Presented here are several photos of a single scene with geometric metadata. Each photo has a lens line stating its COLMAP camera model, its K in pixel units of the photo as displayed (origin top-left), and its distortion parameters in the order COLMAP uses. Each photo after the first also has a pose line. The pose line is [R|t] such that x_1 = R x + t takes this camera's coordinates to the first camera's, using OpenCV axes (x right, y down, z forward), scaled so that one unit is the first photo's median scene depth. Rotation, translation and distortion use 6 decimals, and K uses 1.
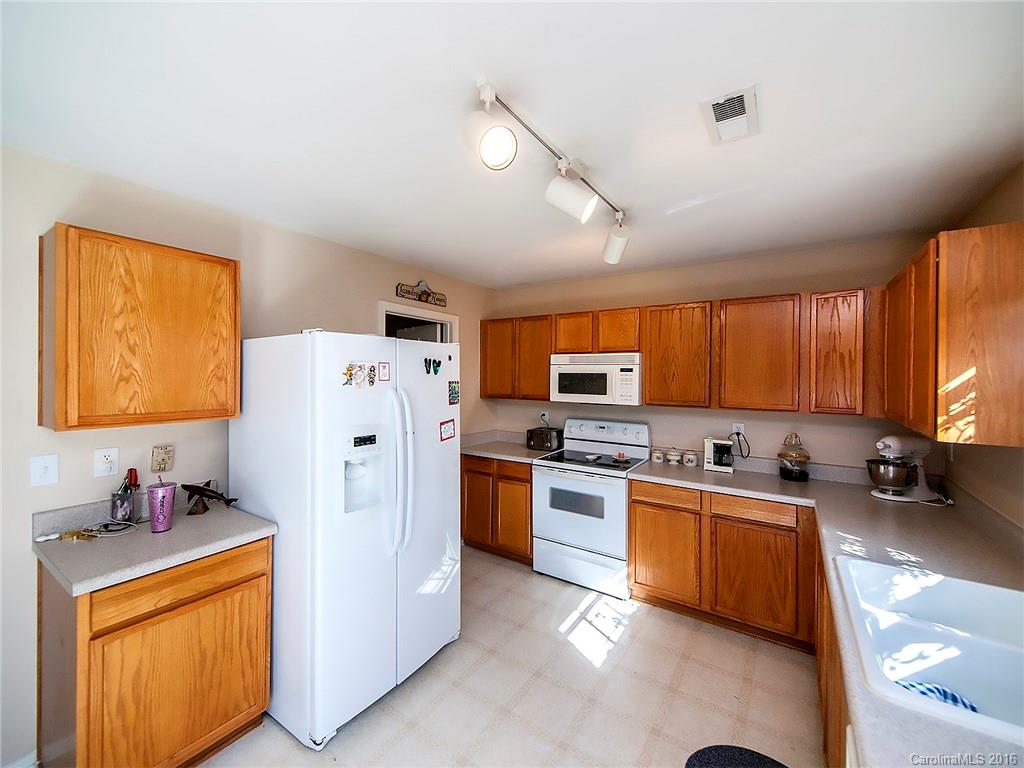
lens RADIAL K [[416.4, 0, 512.0], [0, 416.4, 384.0], [0, 0, 1]] dist [-0.001842, -0.000275]
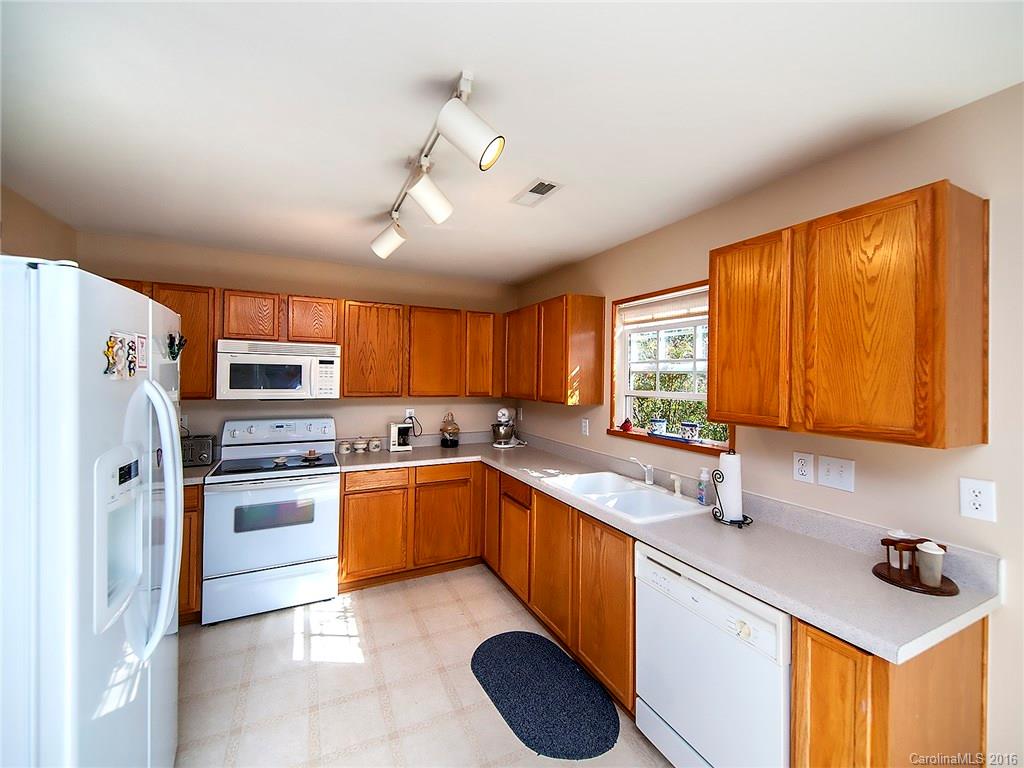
lens RADIAL K [[411.3, 0, 512.0], [0, 411.3, 384.0], [0, 0, 1]] dist [0.000730, -0.000126]
pose [[0.473903, -0.017523, 0.880403, -0.371209], [0.009985, 0.999845, 0.014526, 0.007610], [-0.880520, 0.001907, 0.474004, 0.175337]]
